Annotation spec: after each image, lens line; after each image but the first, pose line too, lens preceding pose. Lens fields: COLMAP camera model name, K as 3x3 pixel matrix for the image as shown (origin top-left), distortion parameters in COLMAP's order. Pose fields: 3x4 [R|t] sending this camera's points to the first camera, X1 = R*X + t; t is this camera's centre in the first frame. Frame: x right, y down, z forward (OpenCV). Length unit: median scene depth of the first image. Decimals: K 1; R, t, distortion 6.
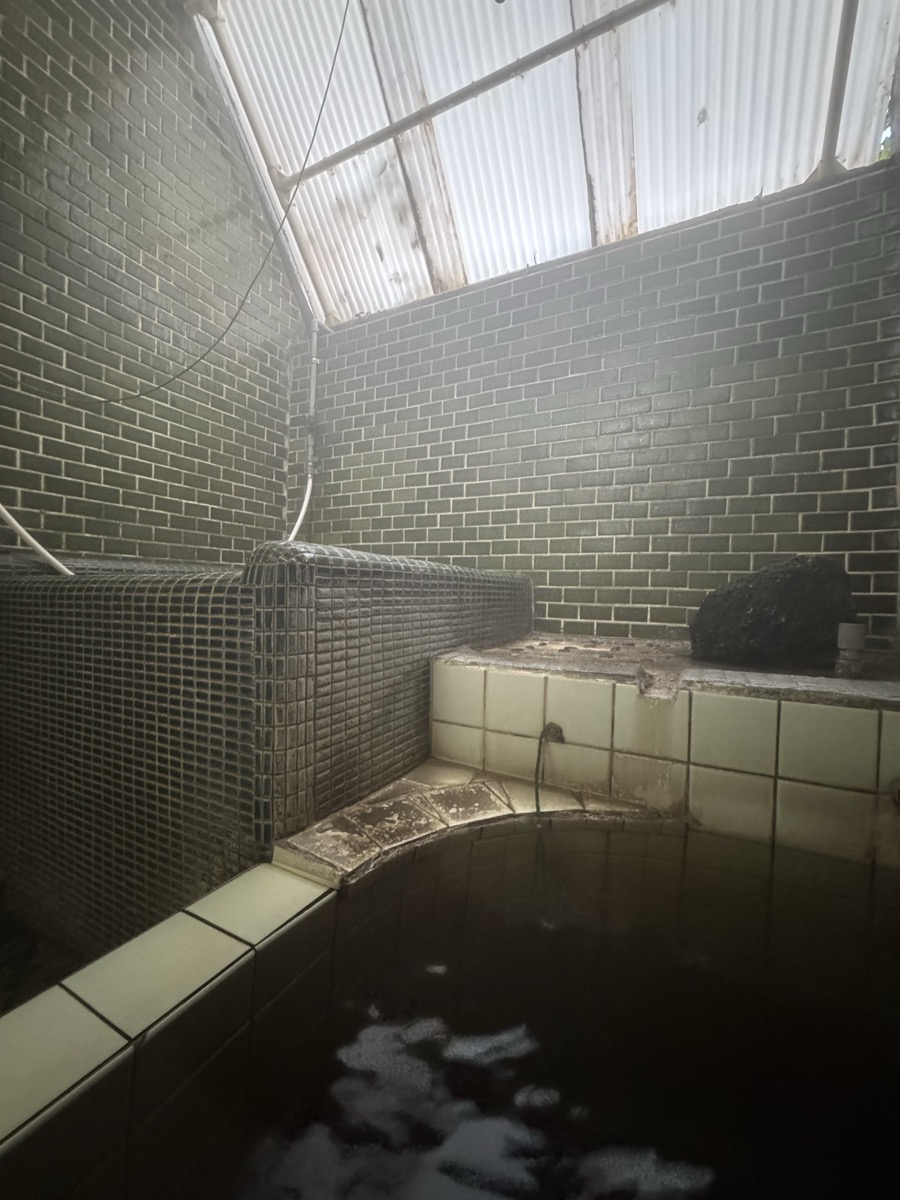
lens RADIAL K [[485.0, 0, 450.0], [0, 485.0, 600.0], [0, 0, 1]] dist [-0.000948, 0.000135]
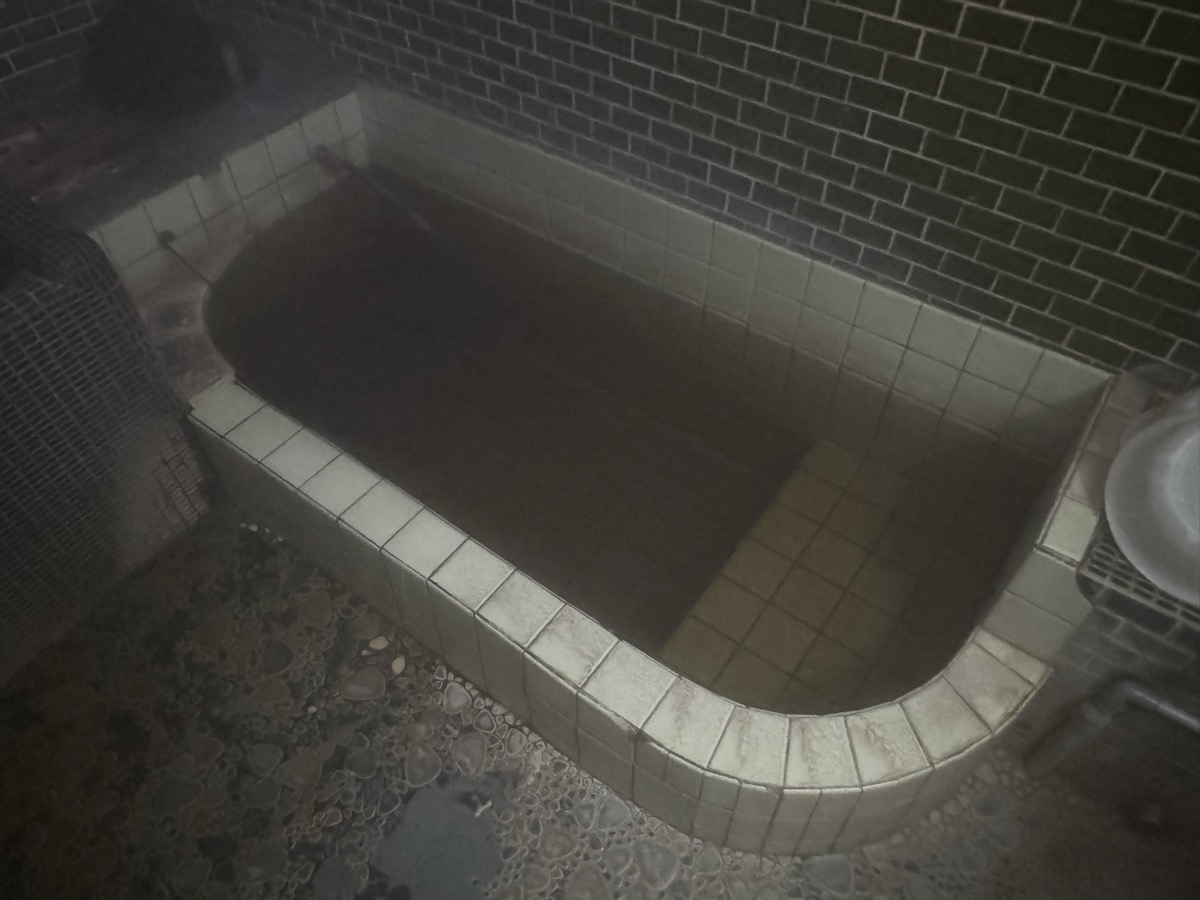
lens RADIAL K [[856.5, 0, 594.2], [0, 856.5, 459.3], [0, 0, 1]] dist [0.000481, -0.000281]
pose [[0.154973, -0.770934, 0.617774, -1.517317], [0.019484, 0.627592, 0.778299, -1.143617], [-0.987727, -0.108579, 0.112281, -0.485790]]
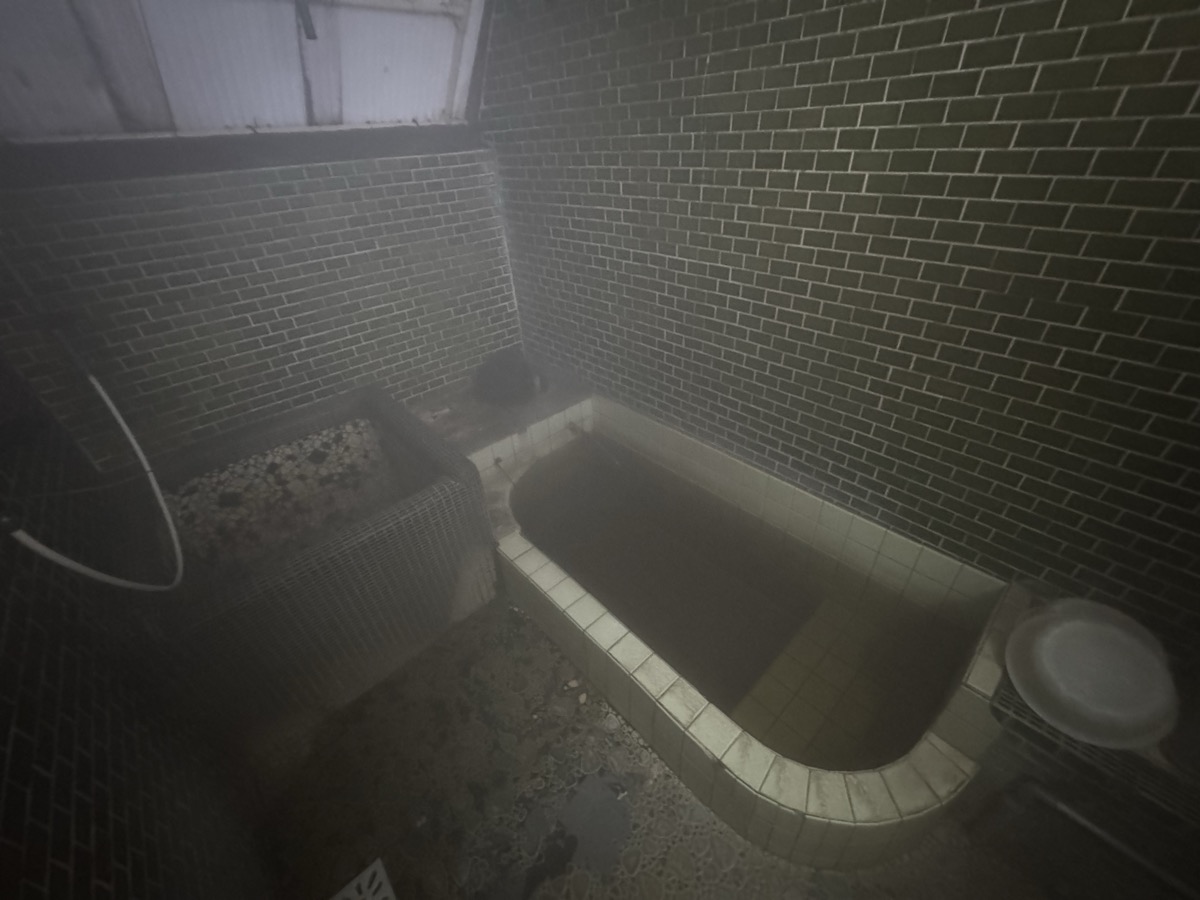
lens RADIAL K [[485.0, 0, 600.0], [0, 485.0, 450.0], [0, 0, 1]] dist [-0.000948, 0.000135]
pose [[0.341417, -0.564487, 0.751524, -1.659284], [0.072152, 0.812950, 0.577846, -1.355461], [-0.937138, -0.143062, 0.318284, -0.440688]]
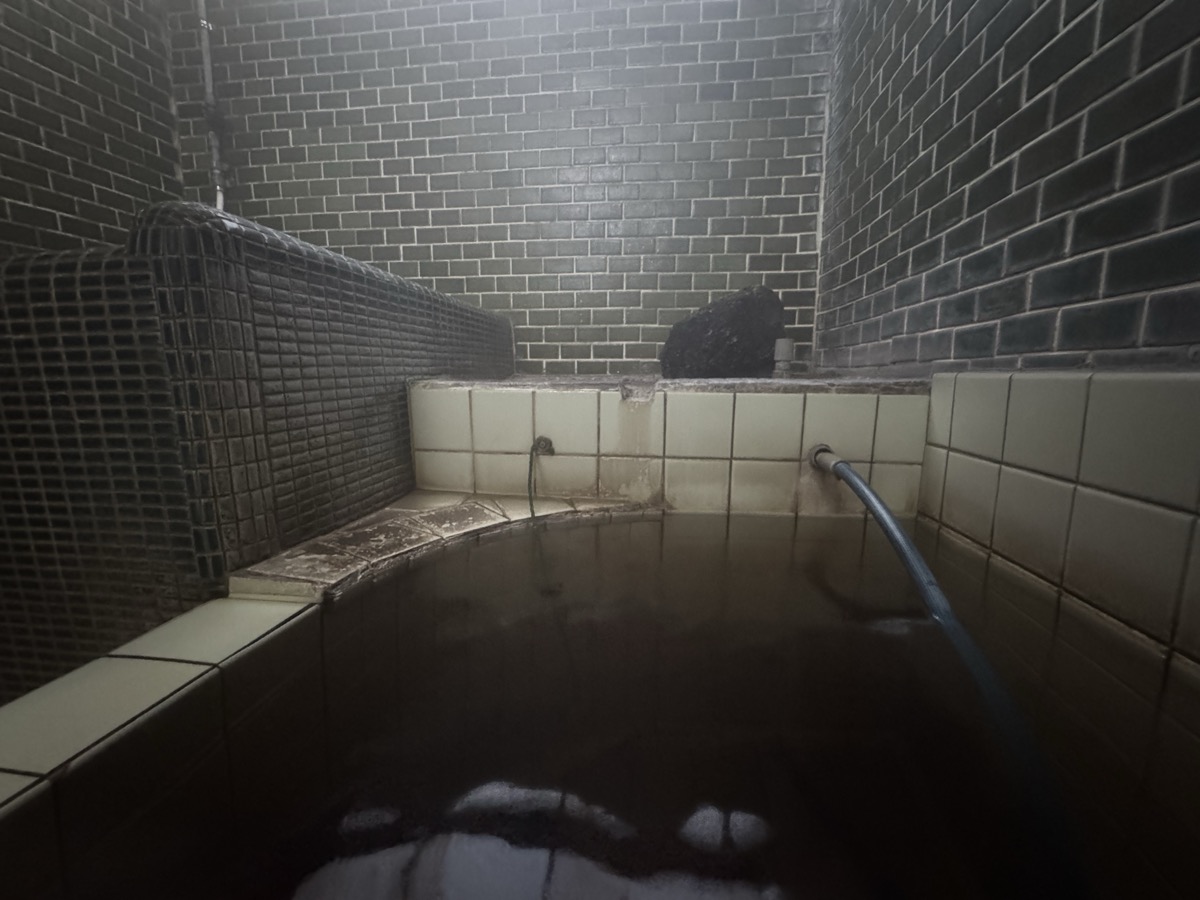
lens RADIAL K [[485.0, 0, 600.0], [0, 485.0, 450.0], [0, 0, 1]] dist [-0.000948, 0.000135]
pose [[0.938324, -0.074583, 0.337618, -0.018428], [0.024126, 0.988201, 0.151250, 0.130673], [-0.344915, -0.133777, 0.929052, 0.016036]]
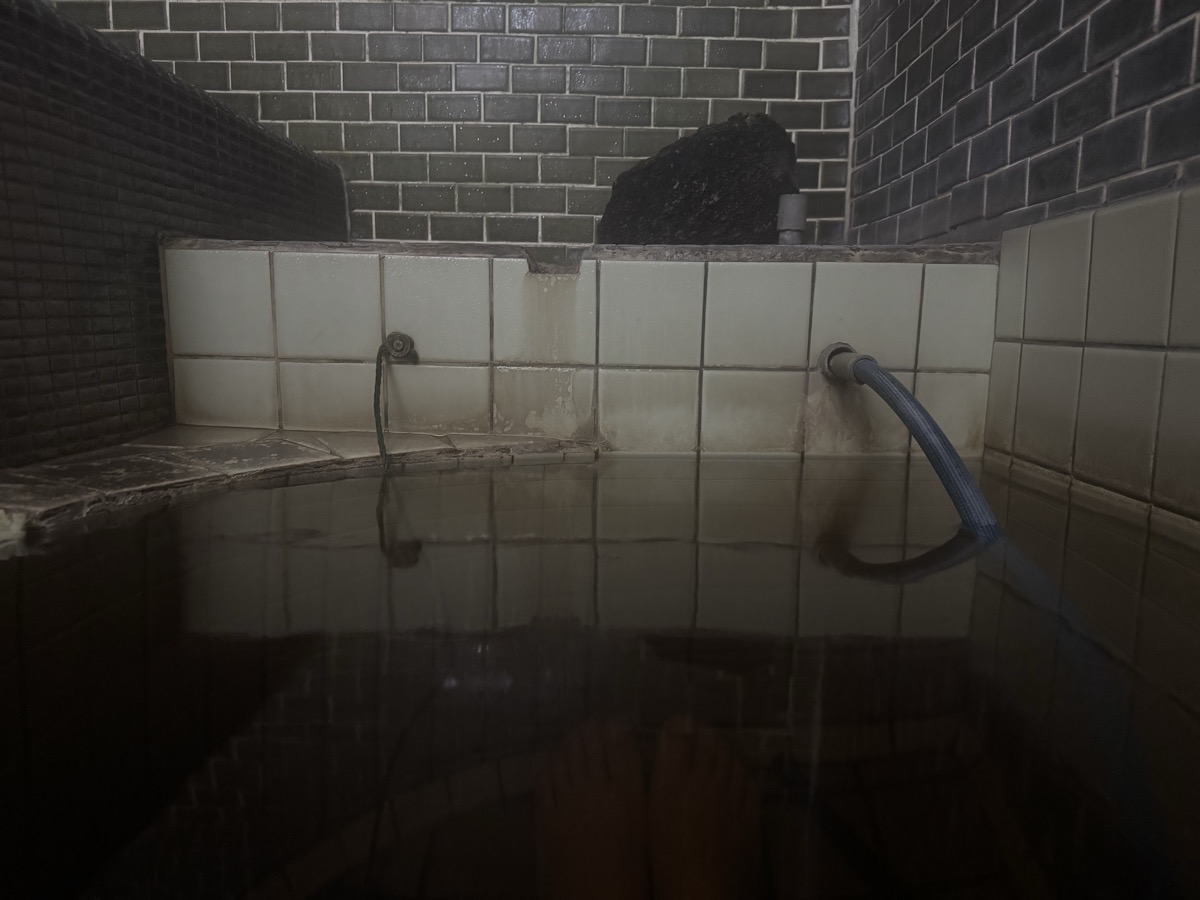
lens RADIAL K [[857.9, 0, 603.4], [0, 857.9, 452.0], [0, 0, 1]] dist [0.094375, -0.148905]
pose [[0.896022, -0.077846, 0.437132, -0.043224], [0.014606, 0.989145, 0.146212, 0.246276], [-0.443769, -0.124625, 0.887433, -0.101189]]
